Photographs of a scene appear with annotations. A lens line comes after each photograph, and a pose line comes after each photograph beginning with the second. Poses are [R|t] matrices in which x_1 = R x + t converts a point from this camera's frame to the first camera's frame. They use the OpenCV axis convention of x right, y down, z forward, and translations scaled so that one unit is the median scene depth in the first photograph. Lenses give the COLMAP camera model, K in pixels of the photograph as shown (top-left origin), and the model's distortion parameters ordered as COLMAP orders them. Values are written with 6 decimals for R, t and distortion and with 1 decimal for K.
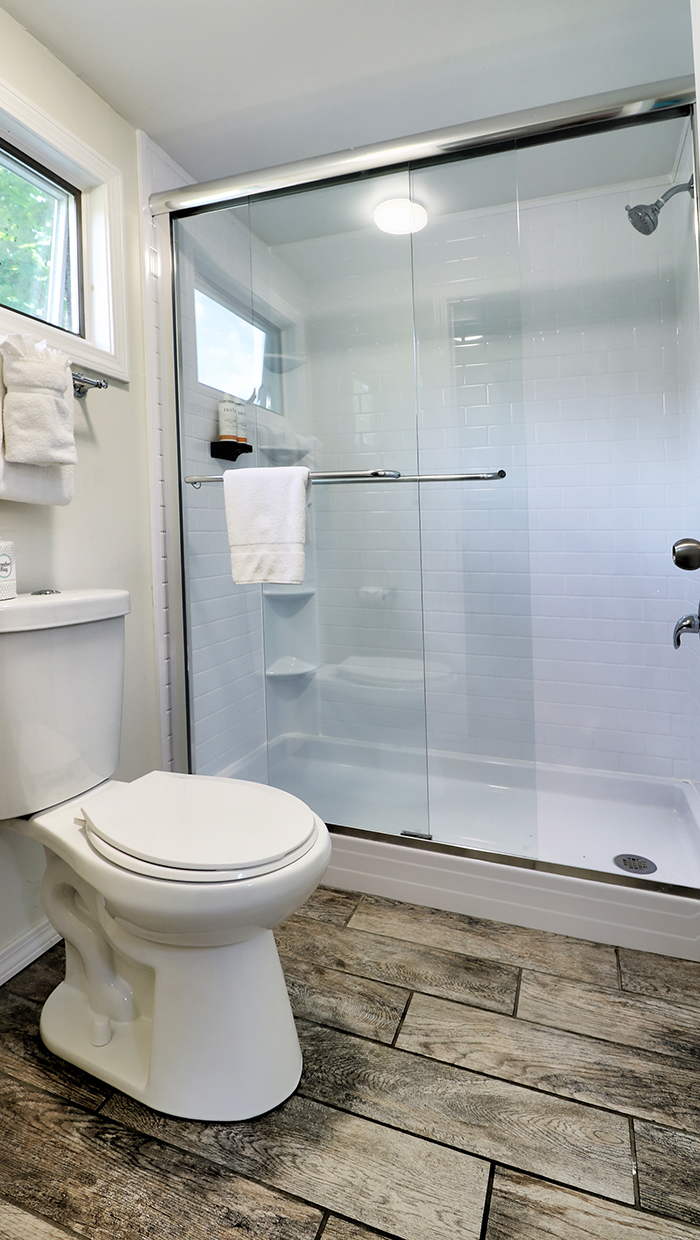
lens RADIAL K [[618.0, 0, 351.7], [0, 618.0, 564.6], [0, 0, 1]] dist [-0.001550, -0.009717]
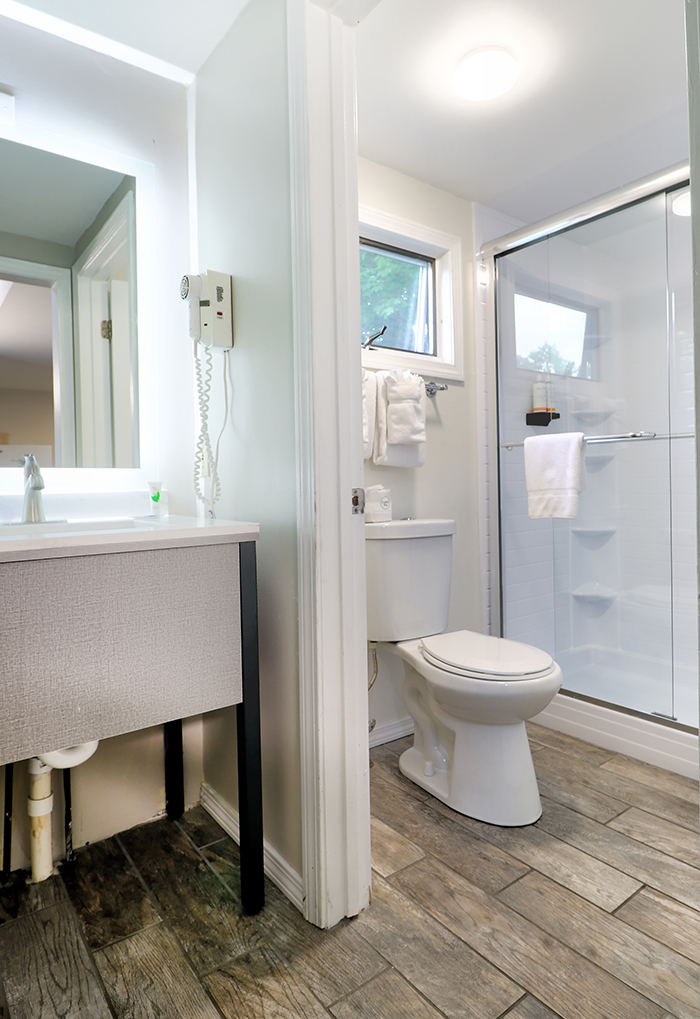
lens RADIAL K [[627.3, 0, 351.3], [0, 627.3, 494.7], [0, 0, 1]] dist [0.000029, 0.000005]
pose [[0.828005, -0.005460, -0.560694, 0.331588], [-0.011014, 0.999601, -0.025999, 0.023215], [0.560612, 0.027703, 0.827615, -0.498609]]
